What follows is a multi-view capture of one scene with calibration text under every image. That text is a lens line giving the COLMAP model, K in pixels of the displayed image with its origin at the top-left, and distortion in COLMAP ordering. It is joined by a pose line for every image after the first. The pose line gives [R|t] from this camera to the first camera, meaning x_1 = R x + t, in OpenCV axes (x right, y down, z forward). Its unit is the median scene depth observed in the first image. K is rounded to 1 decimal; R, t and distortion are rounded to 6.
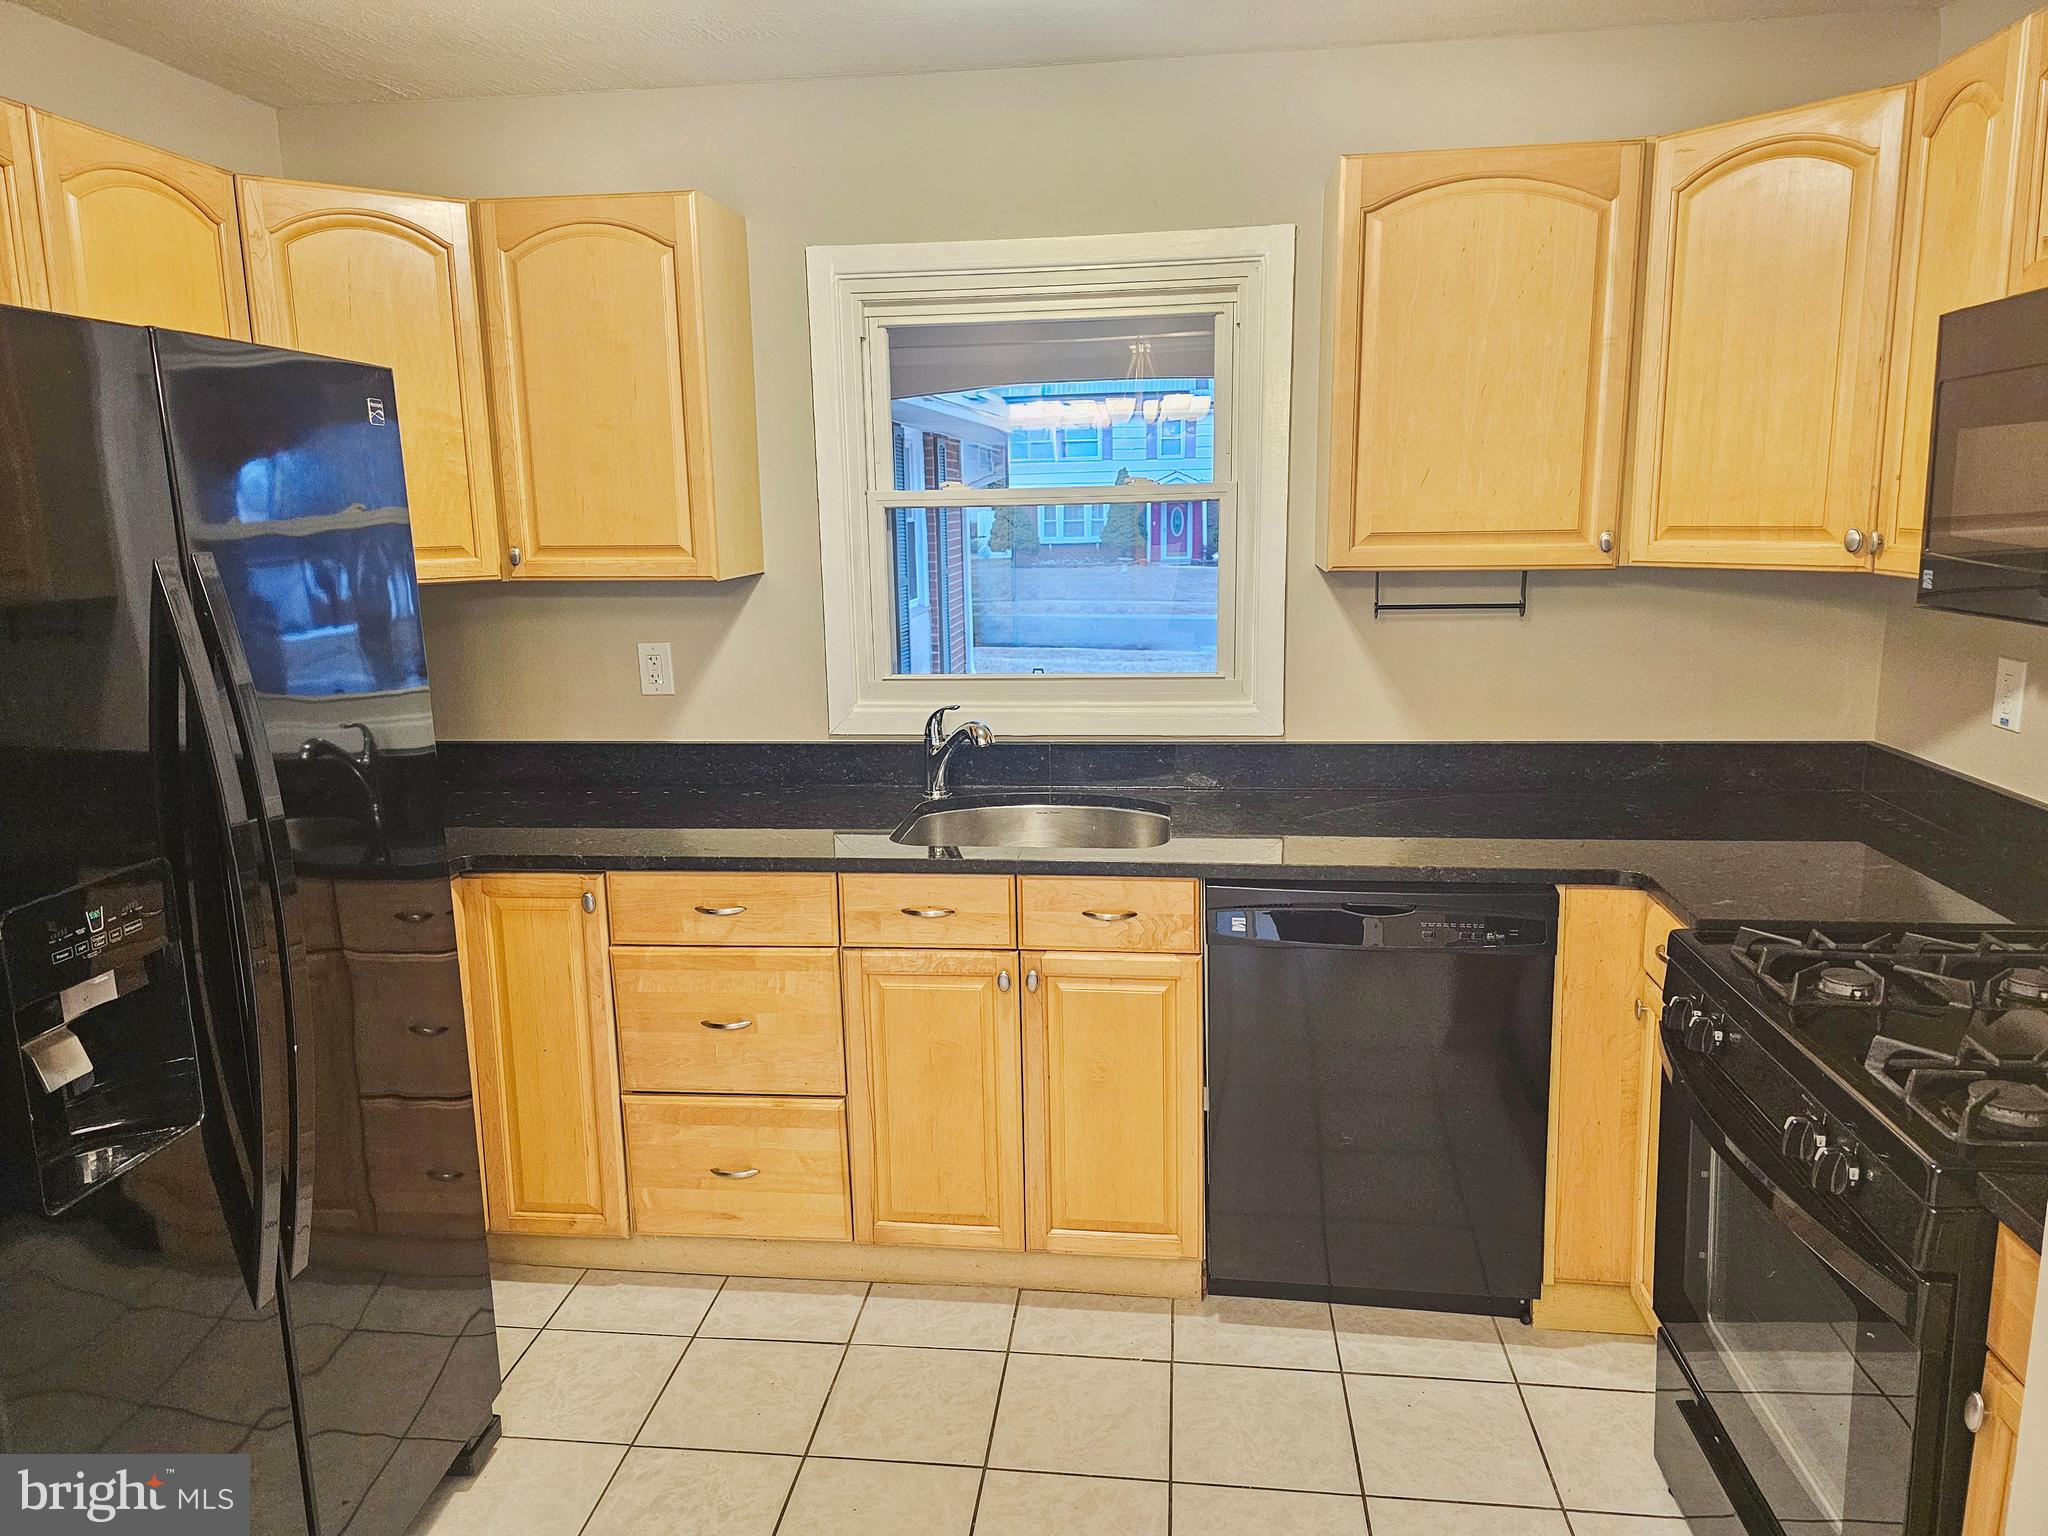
lens RADIAL K [[1334.2, 0, 1015.7], [0, 1334.2, 753.9], [0, 0, 1]] dist [0.063475, -0.083471]
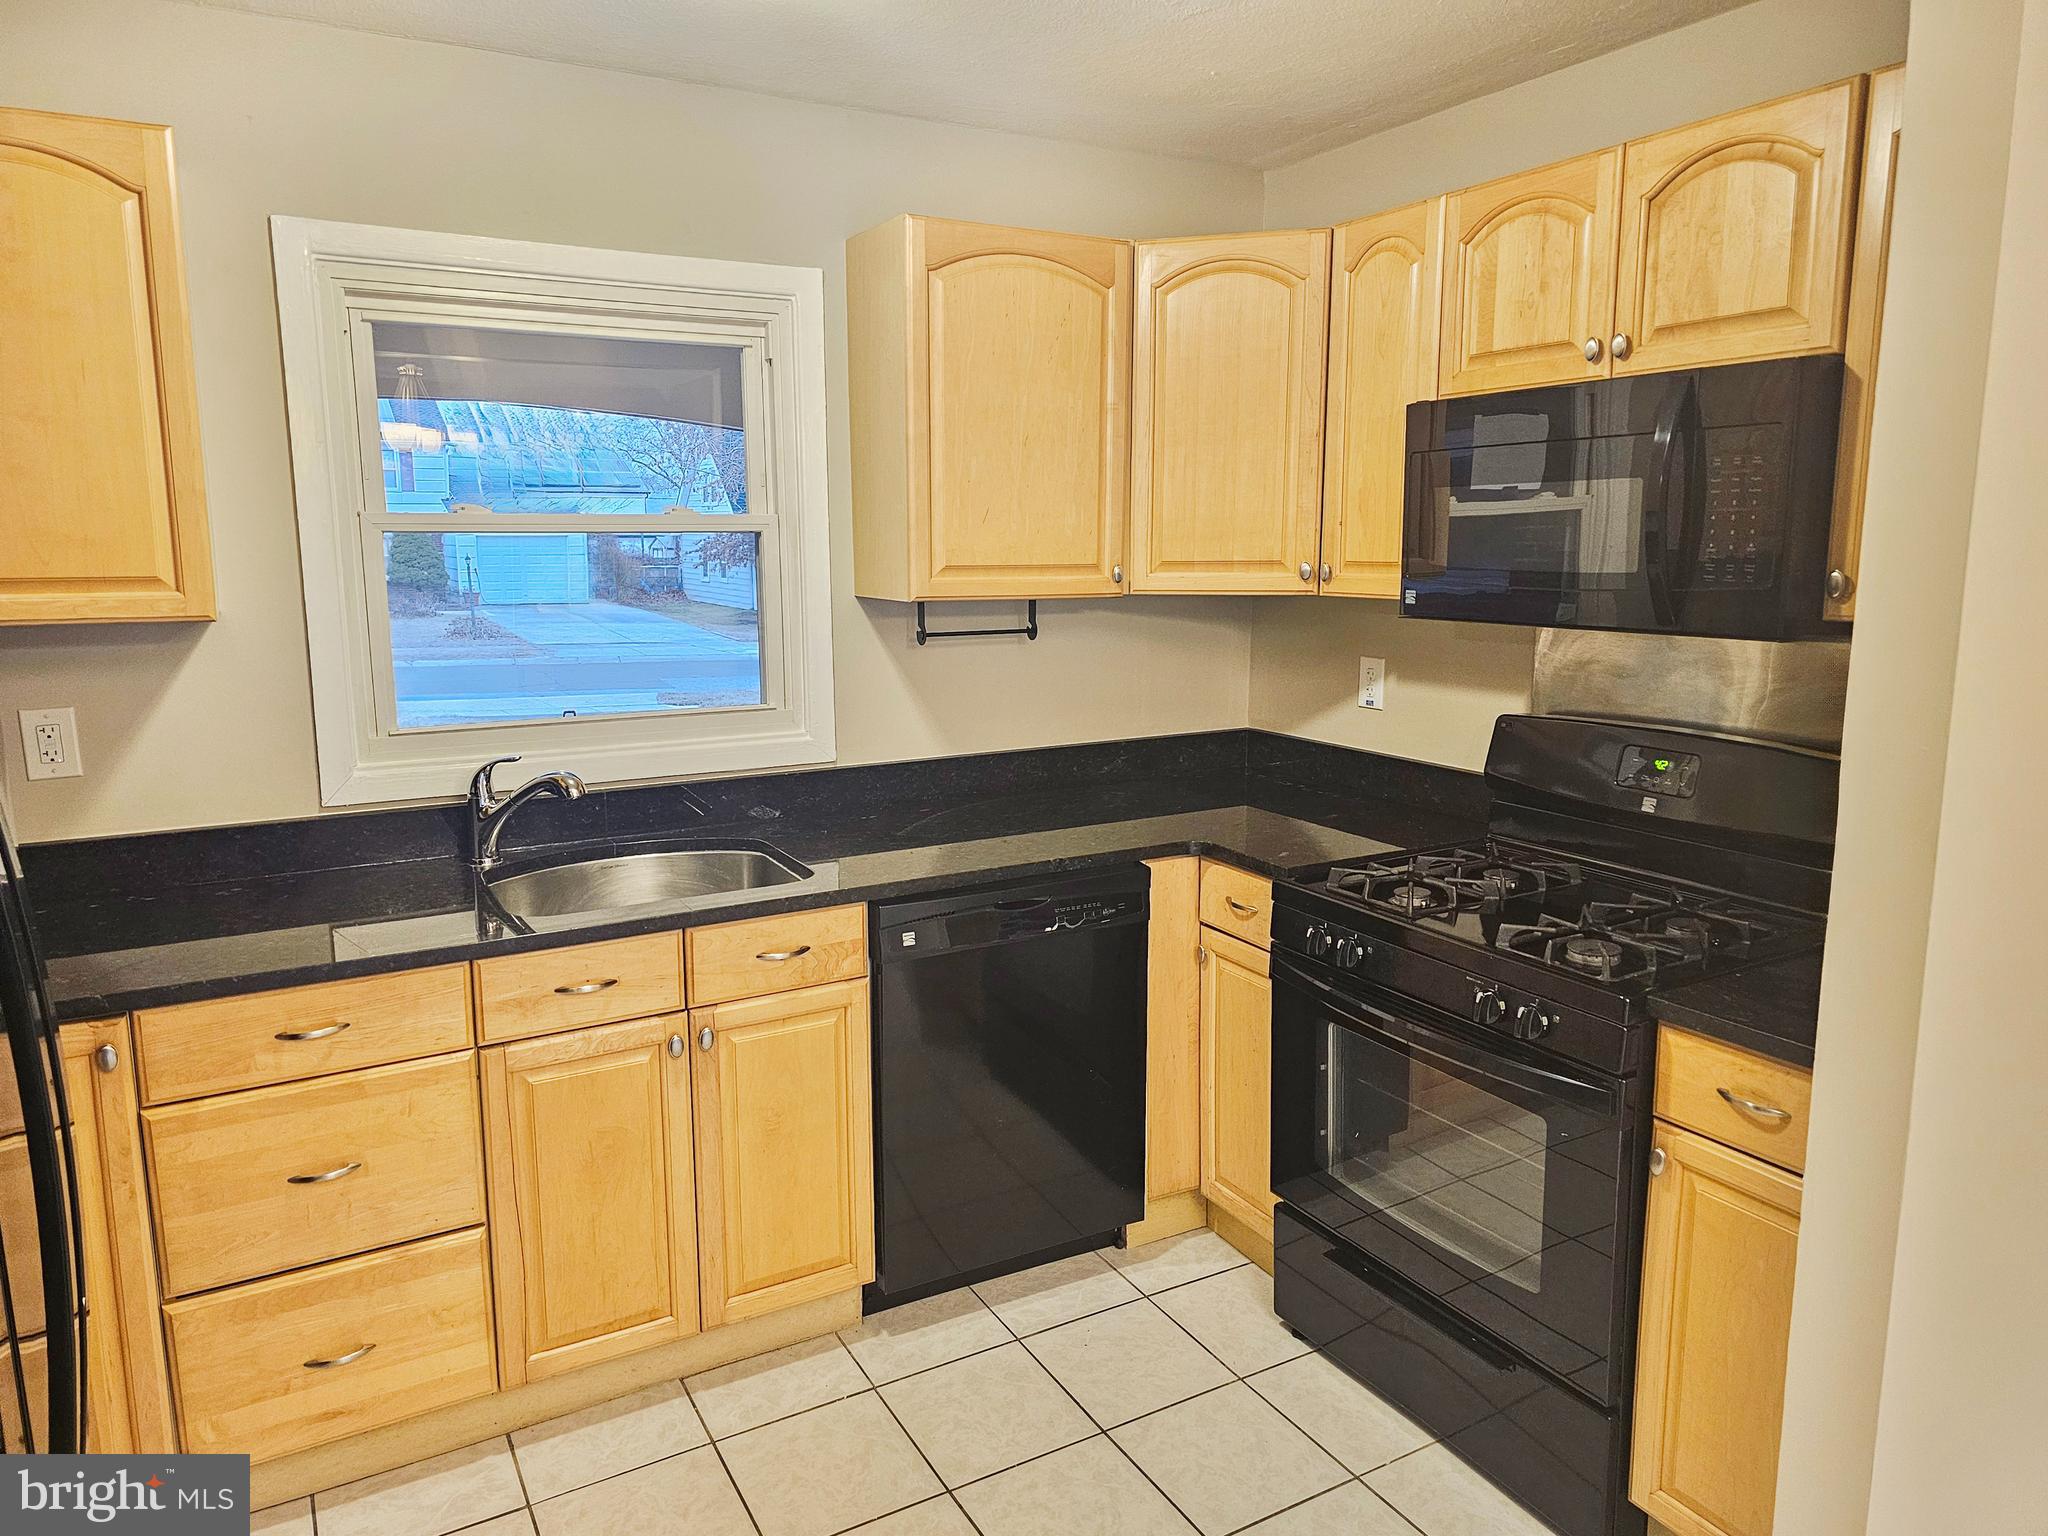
lens RADIAL K [[1334.2, 0, 1015.7], [0, 1334.2, 753.9], [0, 0, 1]] dist [0.063475, -0.083471]
pose [[0.808924, -0.080069, 0.582436, -0.331708], [0.096172, 0.995359, 0.003266, -0.010535], [-0.579994, 0.053372, 0.812870, 0.095842]]
